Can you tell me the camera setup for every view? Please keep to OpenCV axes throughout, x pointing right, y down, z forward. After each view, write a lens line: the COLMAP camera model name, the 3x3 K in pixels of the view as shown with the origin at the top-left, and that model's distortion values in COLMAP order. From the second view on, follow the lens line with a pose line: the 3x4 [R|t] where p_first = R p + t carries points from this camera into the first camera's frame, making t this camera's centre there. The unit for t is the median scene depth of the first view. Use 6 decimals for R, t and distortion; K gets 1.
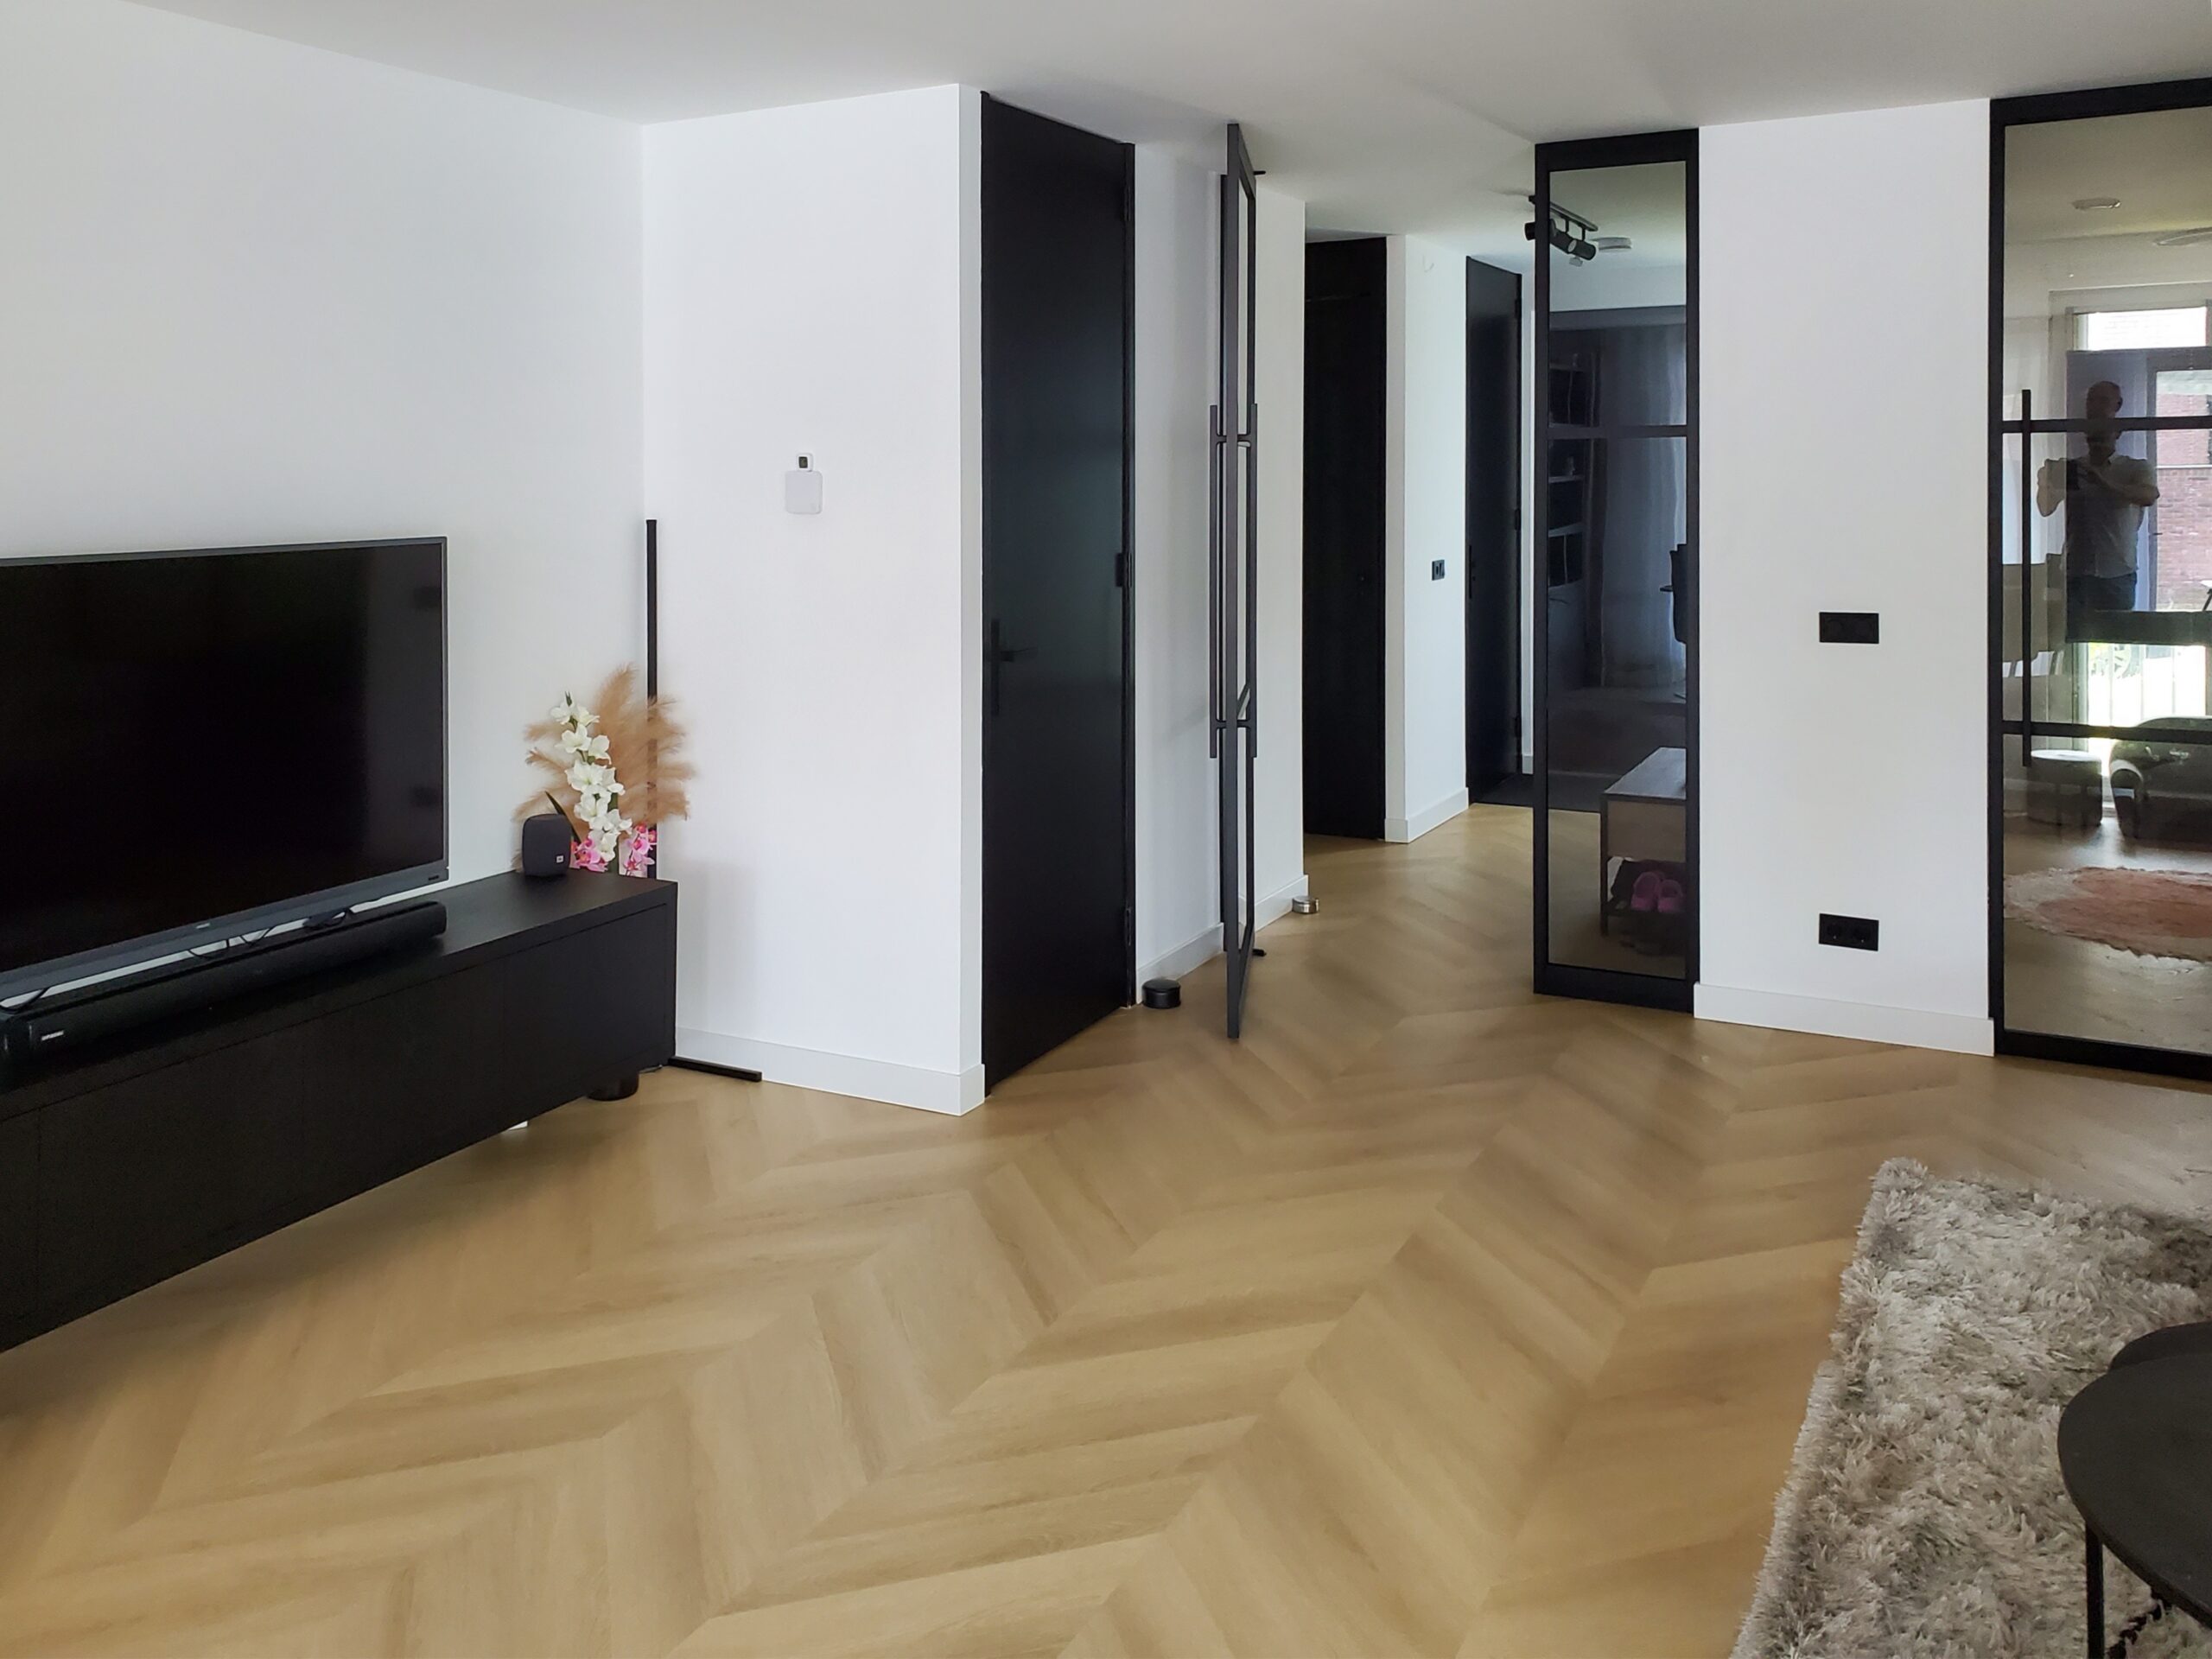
lens RADIAL K [[1720.7, 0, 1363.3], [0, 1720.7, 828.8], [0, 0, 1]] dist [-0.008779, -0.001681]
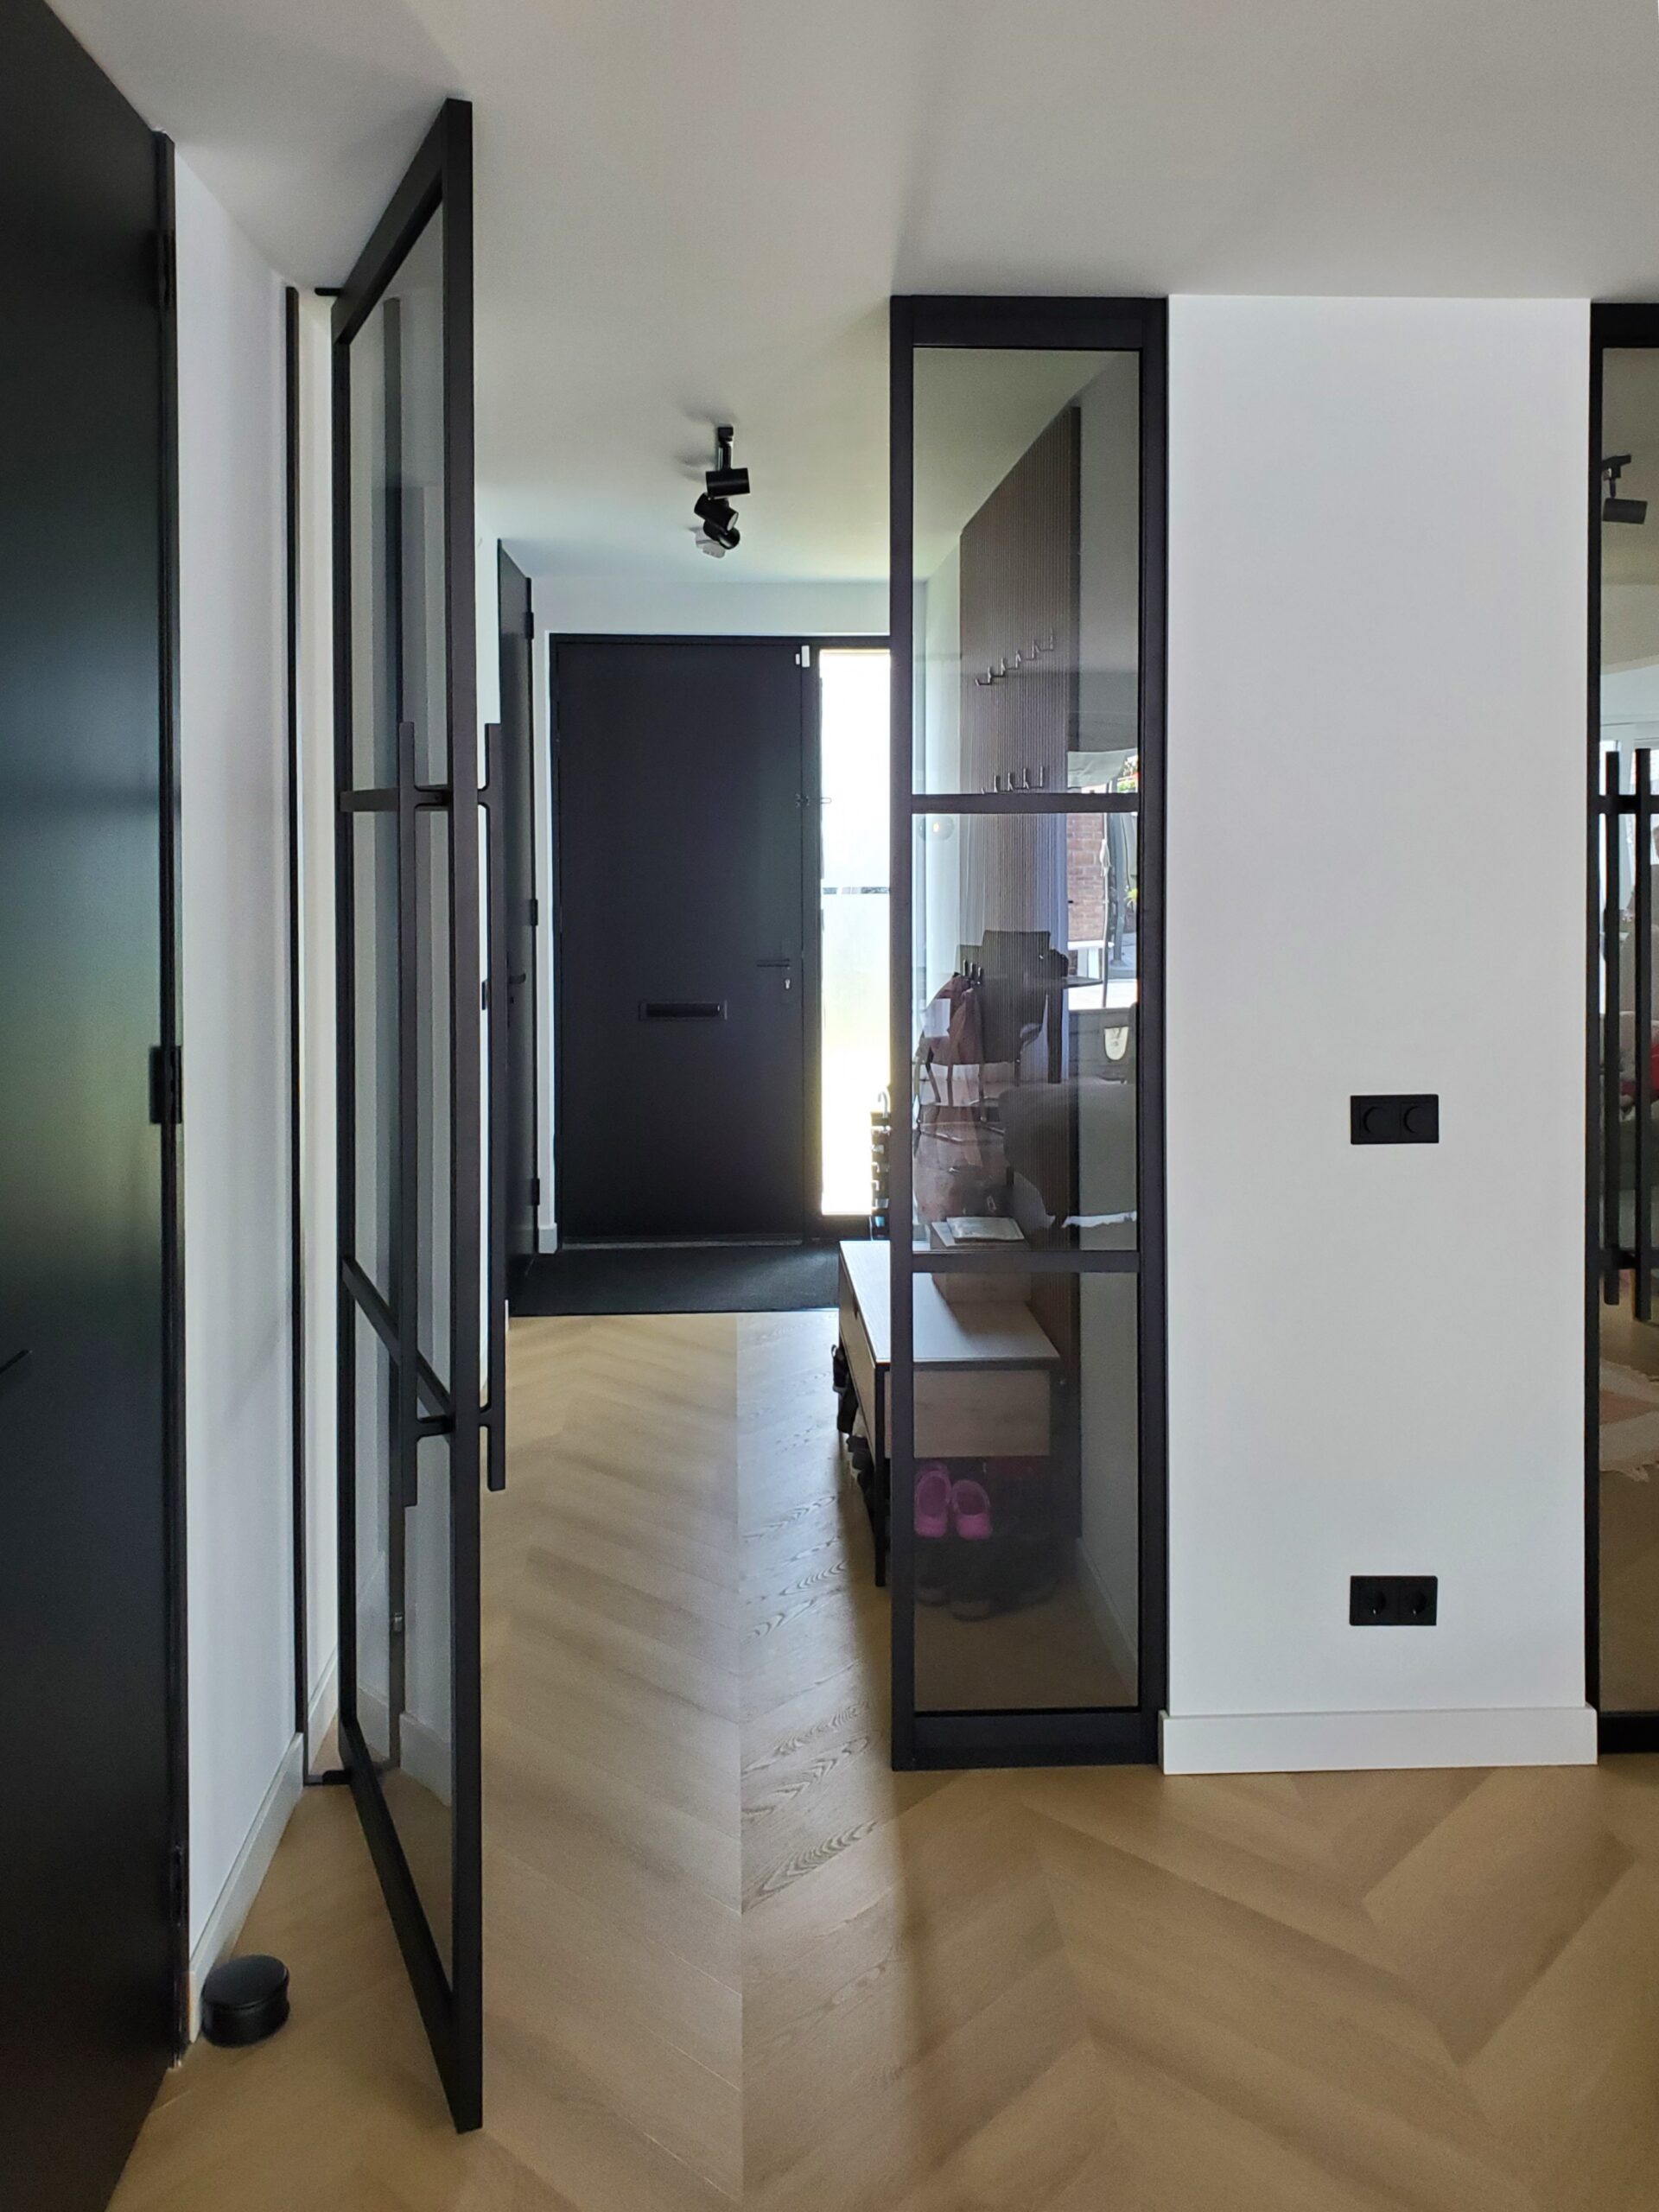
lens RADIAL K [[1720.7, 0, 840.5], [0, 1720.7, 1047.3], [0, 0, 1]] dist [-0.008779, -0.001681]
pose [[0.917378, -0.034072, 0.396556, -0.142224], [0.066855, 0.995364, -0.069138, -0.110683], [-0.392362, 0.089937, 0.915403, 0.497243]]
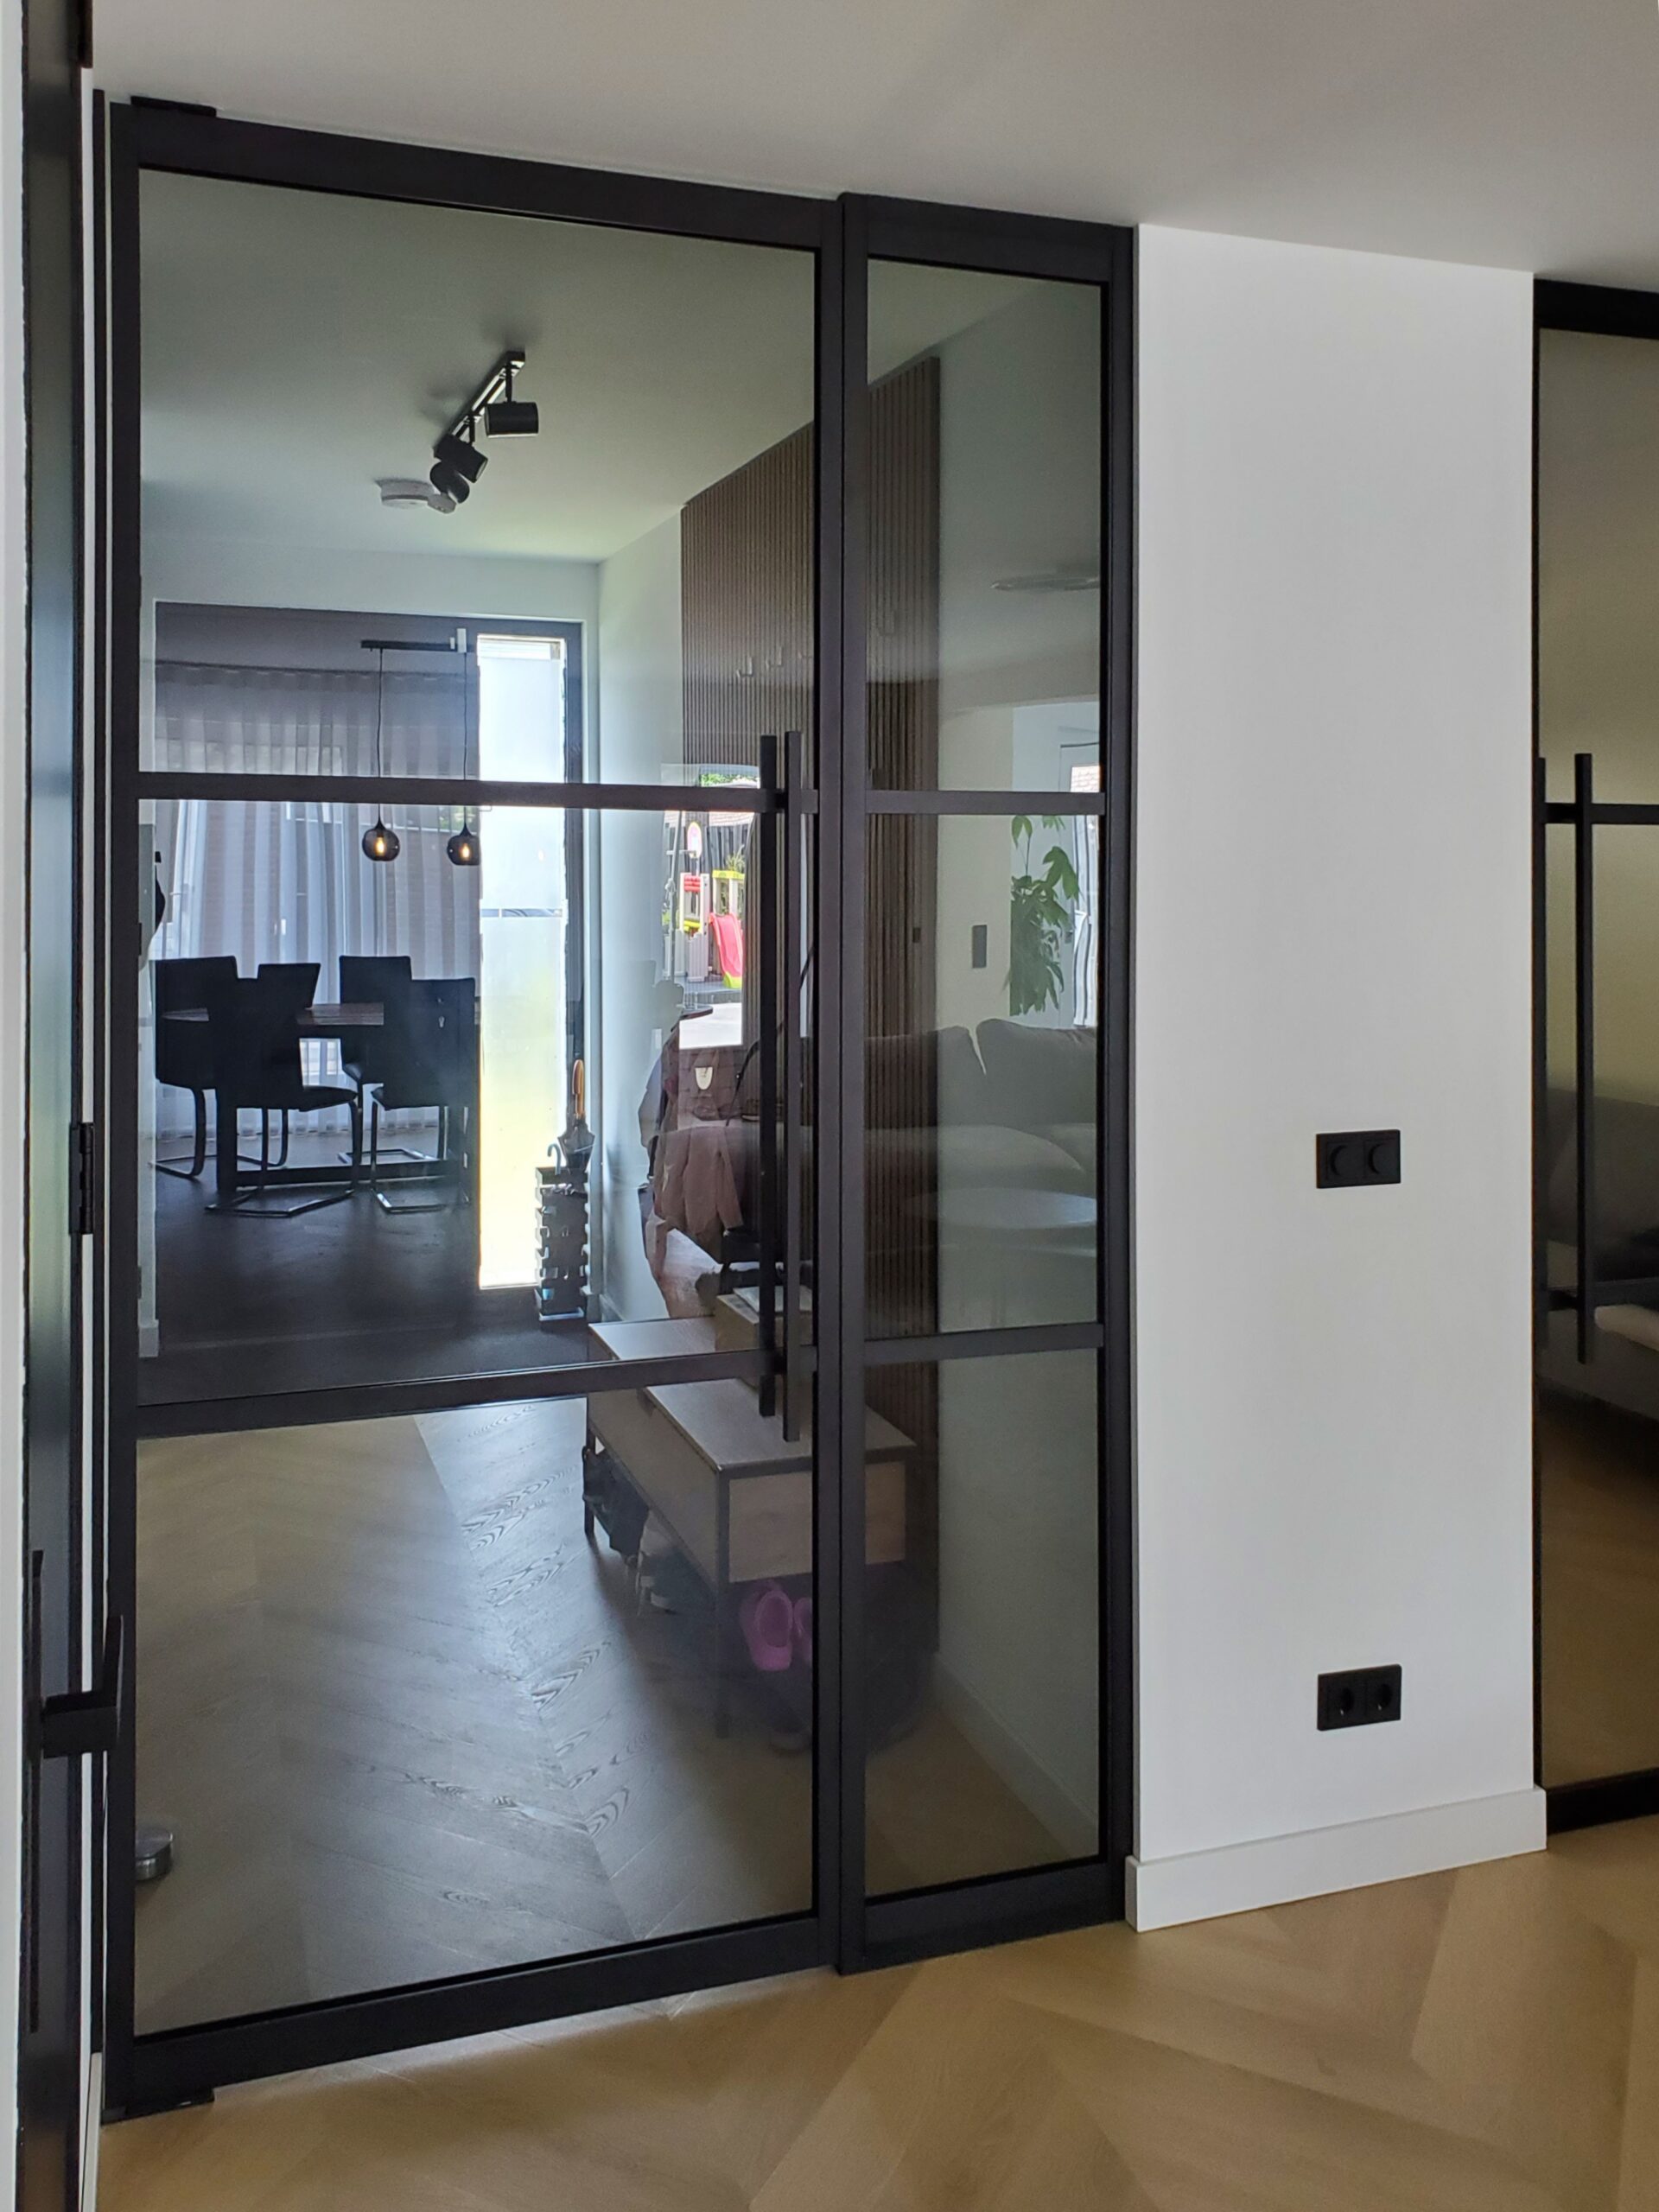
lens RADIAL K [[1860.1, 0, 820.5], [0, 1860.1, 1029.0], [0, 0, 1]] dist [0.001715, 0.000080]
pose [[0.778634, -0.040705, 0.626156, -0.224897], [0.111262, 0.991037, -0.073931, -0.130543], [-0.617535, 0.127232, 0.776184, 0.619082]]
